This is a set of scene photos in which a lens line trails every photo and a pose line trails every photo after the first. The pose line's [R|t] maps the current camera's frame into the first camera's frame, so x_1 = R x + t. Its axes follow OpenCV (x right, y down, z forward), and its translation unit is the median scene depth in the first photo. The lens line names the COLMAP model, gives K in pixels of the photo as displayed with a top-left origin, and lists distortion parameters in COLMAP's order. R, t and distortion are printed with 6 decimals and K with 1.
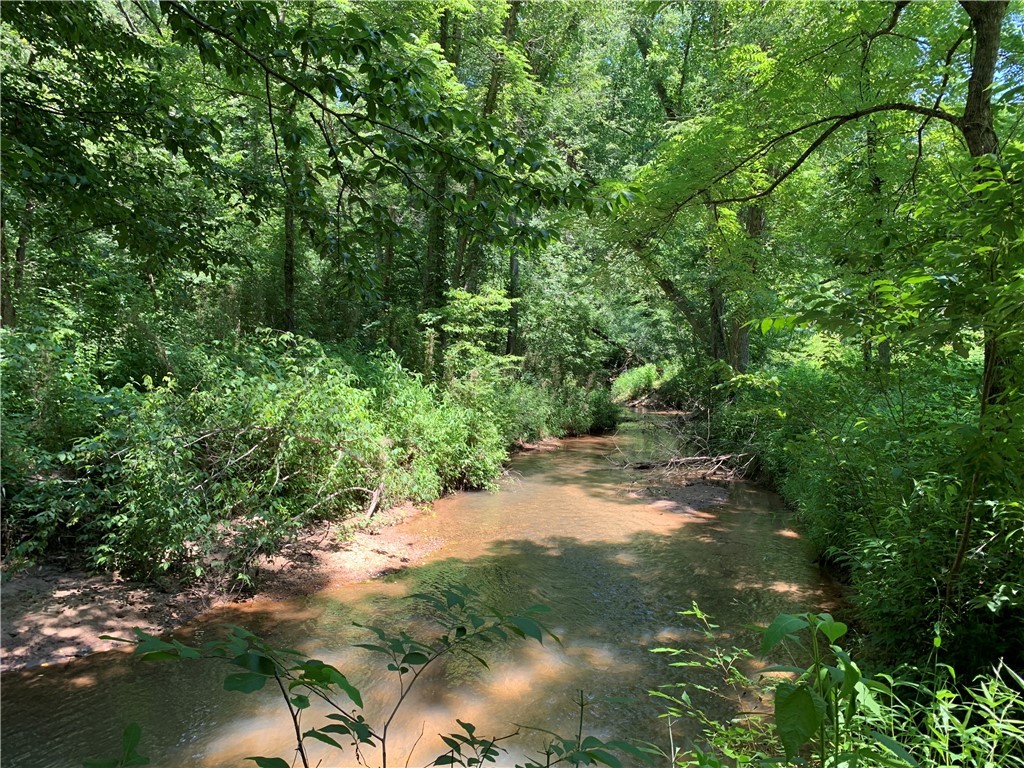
lens RADIAL K [[771.3, 0, 512.0], [0, 771.3, 383.4], [0, 0, 1]] dist [0.011868, -0.010935]
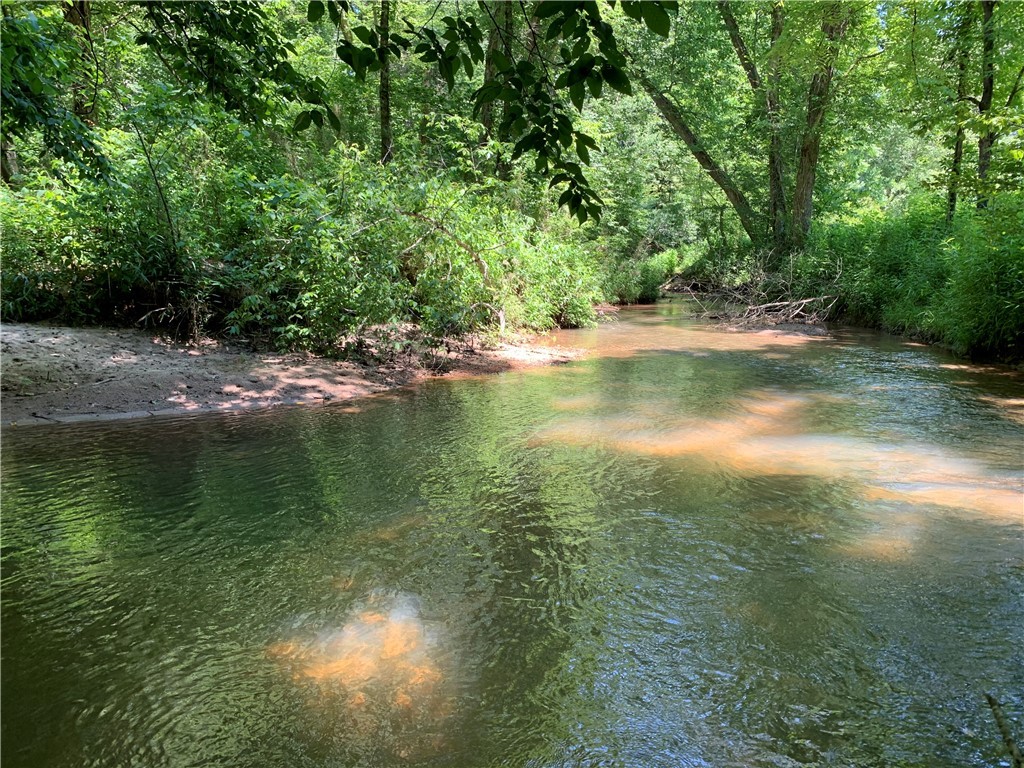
lens RADIAL K [[771.3, 0, 511.6], [0, 771.3, 388.4], [0, 0, 1]] dist [0.011868, -0.010935]
pose [[0.999067, -0.015374, 0.040366, -0.148278], [0.011020, 0.994312, 0.105939, 0.096486], [-0.041765, -0.105395, 0.993553, 0.003520]]
